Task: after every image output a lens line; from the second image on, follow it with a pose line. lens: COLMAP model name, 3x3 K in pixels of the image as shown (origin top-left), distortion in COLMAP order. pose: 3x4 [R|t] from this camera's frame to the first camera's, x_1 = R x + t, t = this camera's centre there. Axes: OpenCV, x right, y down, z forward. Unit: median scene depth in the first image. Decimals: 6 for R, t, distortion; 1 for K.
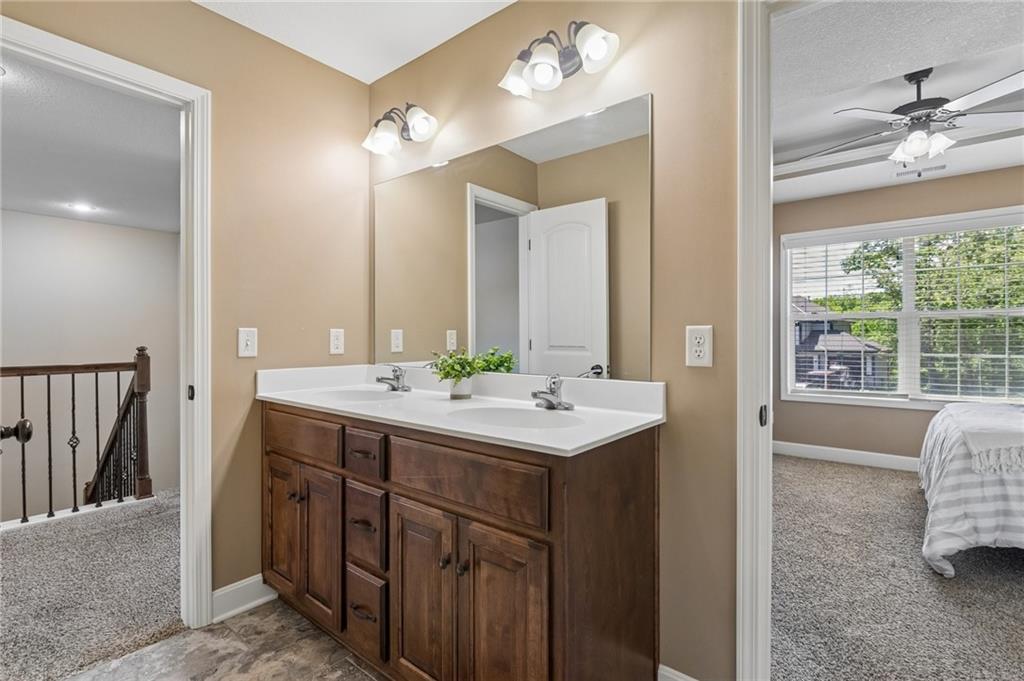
lens RADIAL K [[476.8, 0, 509.5], [0, 476.8, 339.6], [0, 0, 1]] dist [-0.000821, 0.000788]
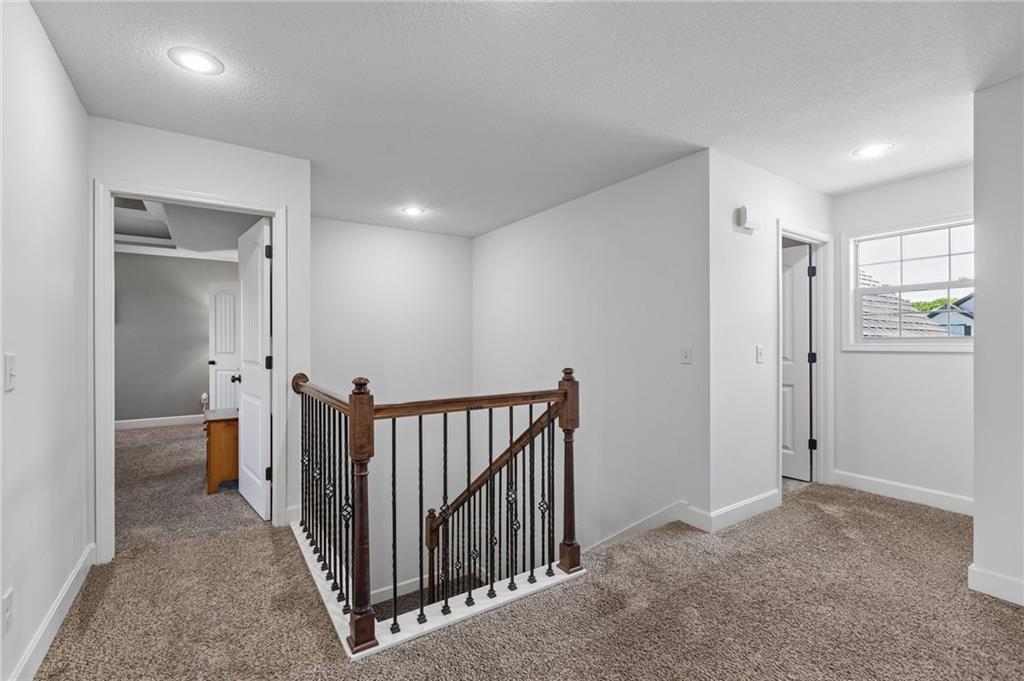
lens RADIAL K [[463.5, 0, 516.0], [0, 463.5, 342.1], [0, 0, 1]] dist [0.000725, 0.000158]
pose [[0.954489, -0.008545, -0.298123, -0.630959], [0.008527, 0.999963, -0.001360, -0.025659], [0.298124, -0.001244, 0.954526, 0.280943]]
